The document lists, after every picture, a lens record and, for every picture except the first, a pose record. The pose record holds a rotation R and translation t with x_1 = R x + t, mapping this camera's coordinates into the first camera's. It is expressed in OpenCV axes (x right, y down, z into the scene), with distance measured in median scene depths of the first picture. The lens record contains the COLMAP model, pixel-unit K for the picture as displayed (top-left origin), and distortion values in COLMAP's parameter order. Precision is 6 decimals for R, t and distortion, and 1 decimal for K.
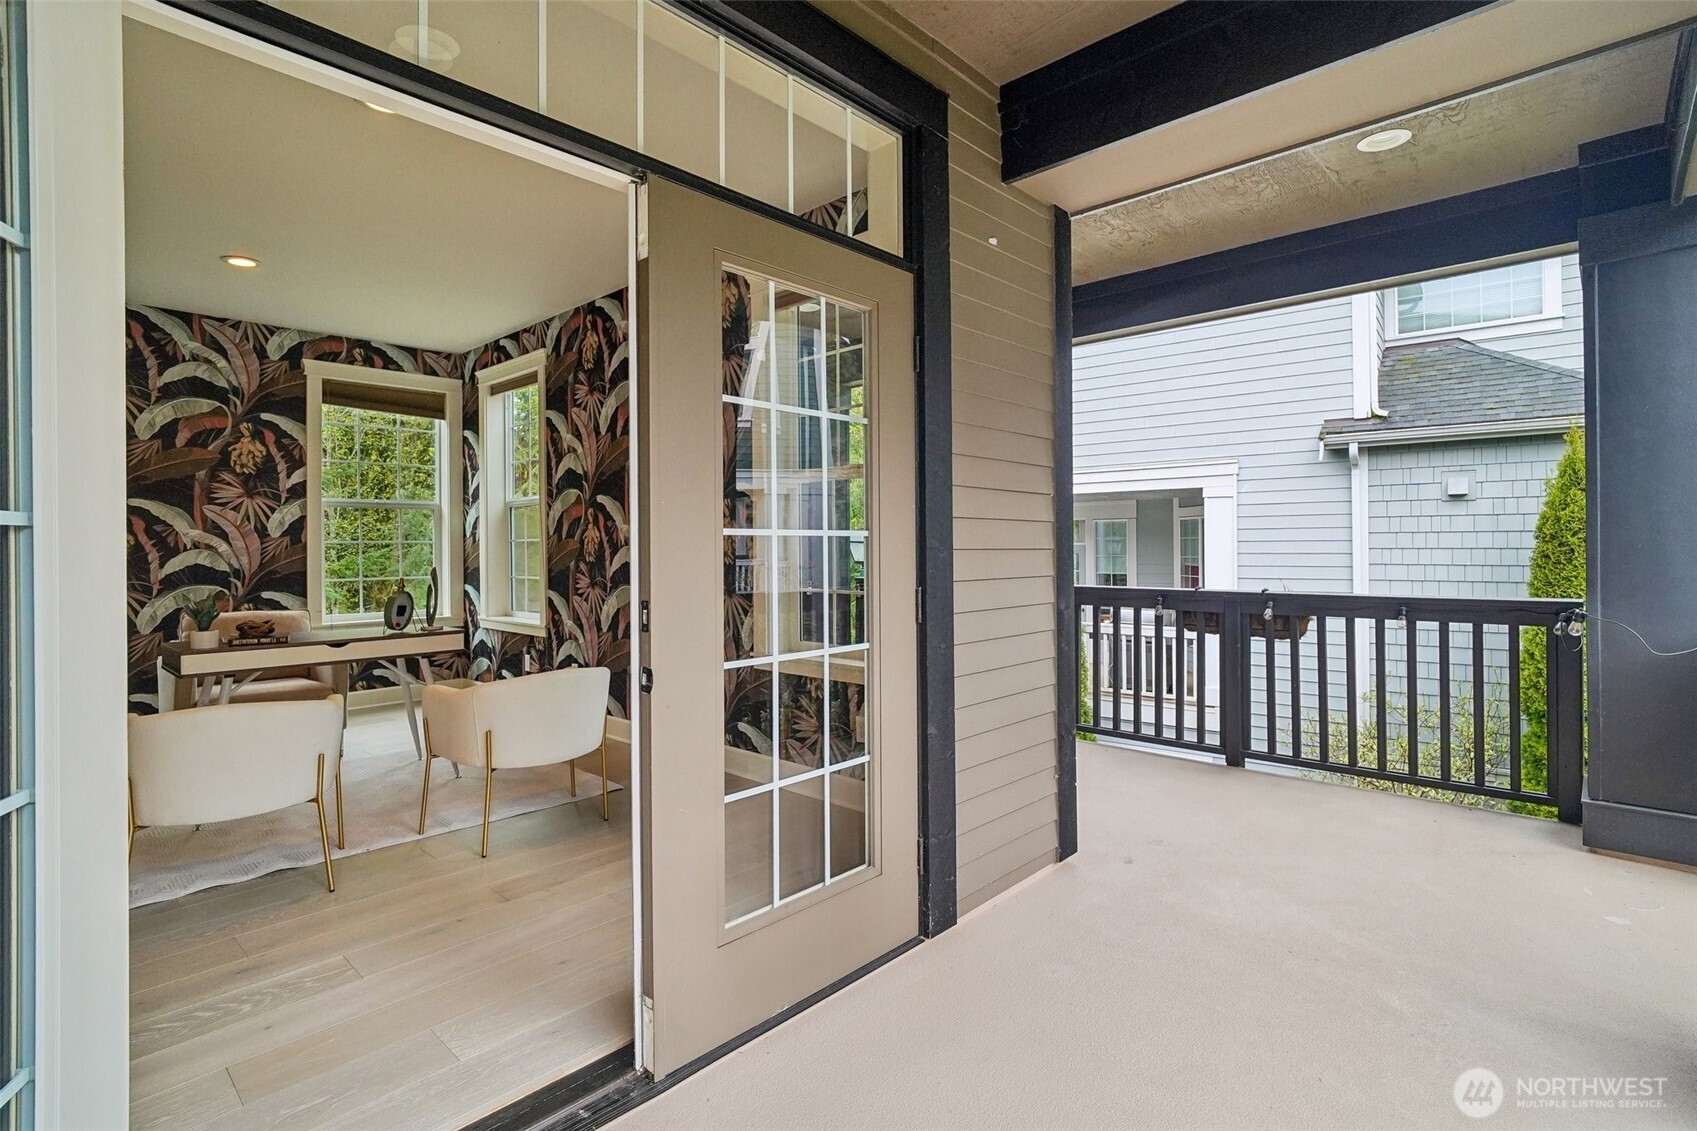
lens RADIAL K [[808.9, 0, 880.1], [0, 808.9, 547.6], [0, 0, 1]] dist [-0.015127, 0.006348]
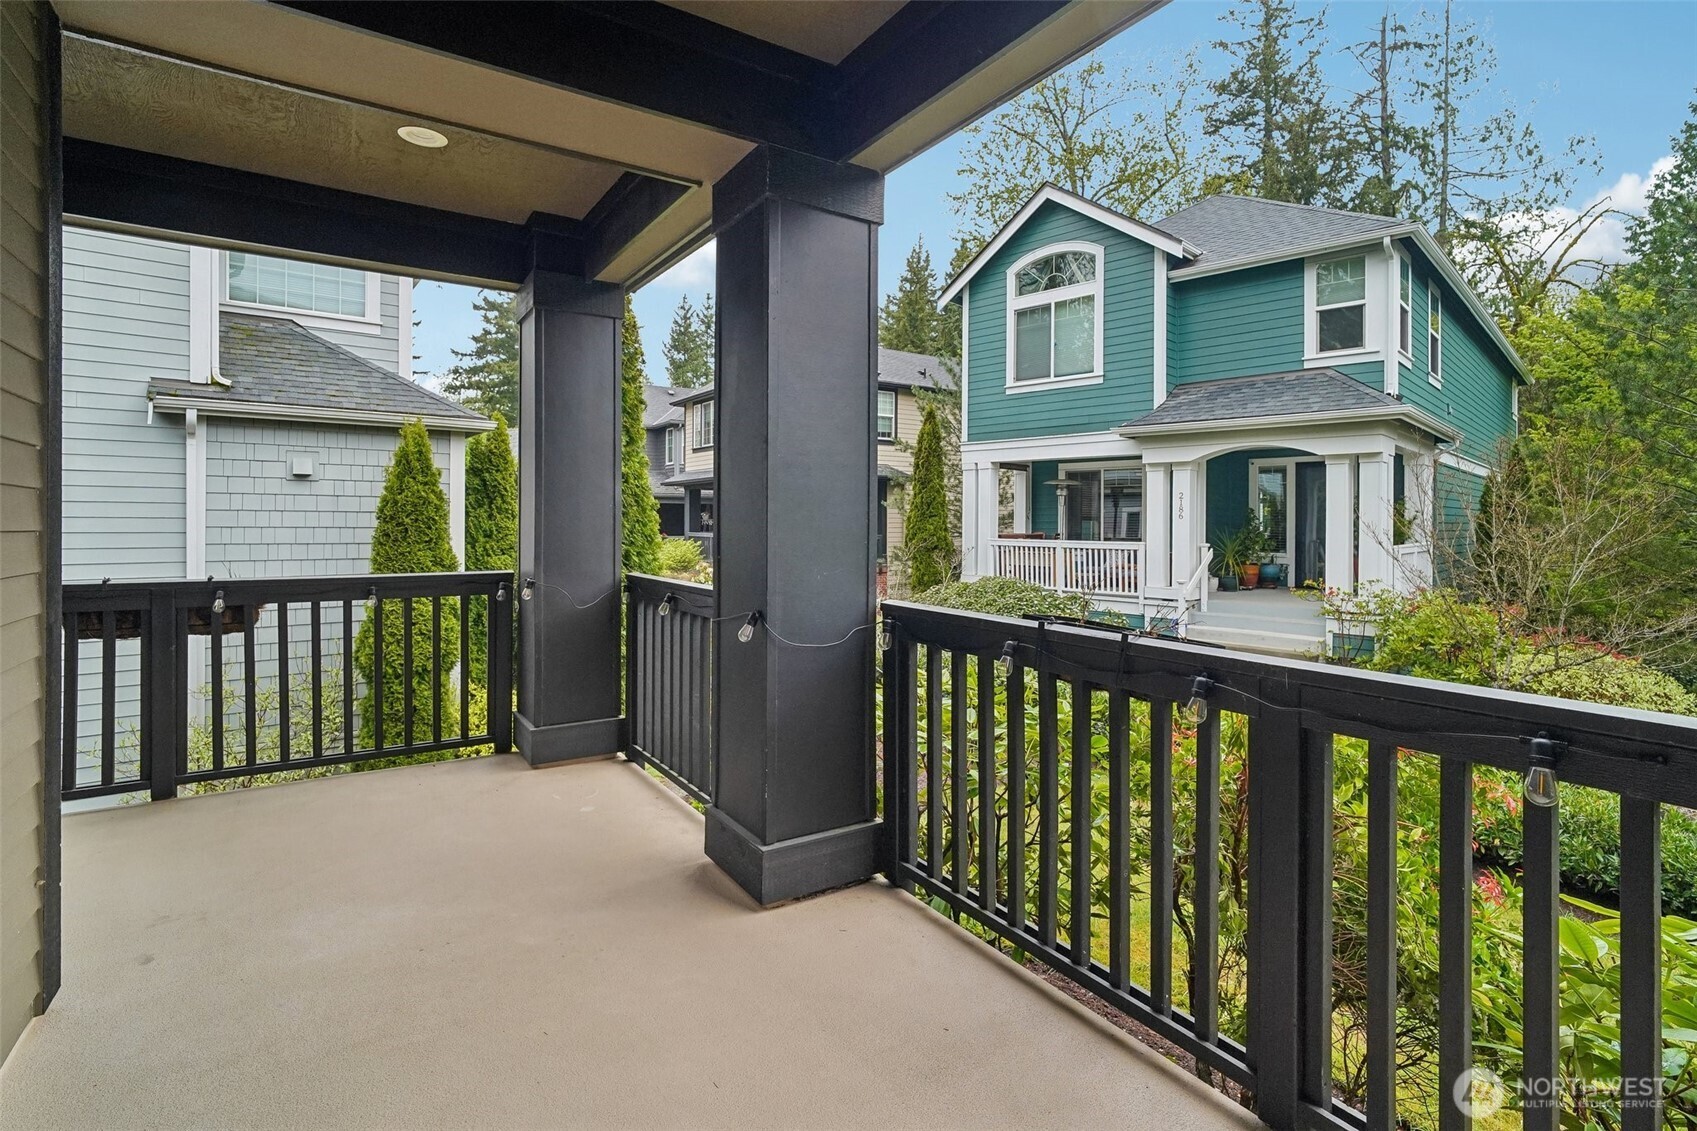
lens RADIAL K [[808.9, 0, 836.6], [0, 808.9, 514.5], [0, 0, 1]] dist [-0.015127, 0.006348]
pose [[0.262487, 0.018414, 0.964760, -0.084310], [-0.004912, 0.999830, -0.017747, -0.000687], [-0.964923, -0.000081, 0.262532, 0.077435]]
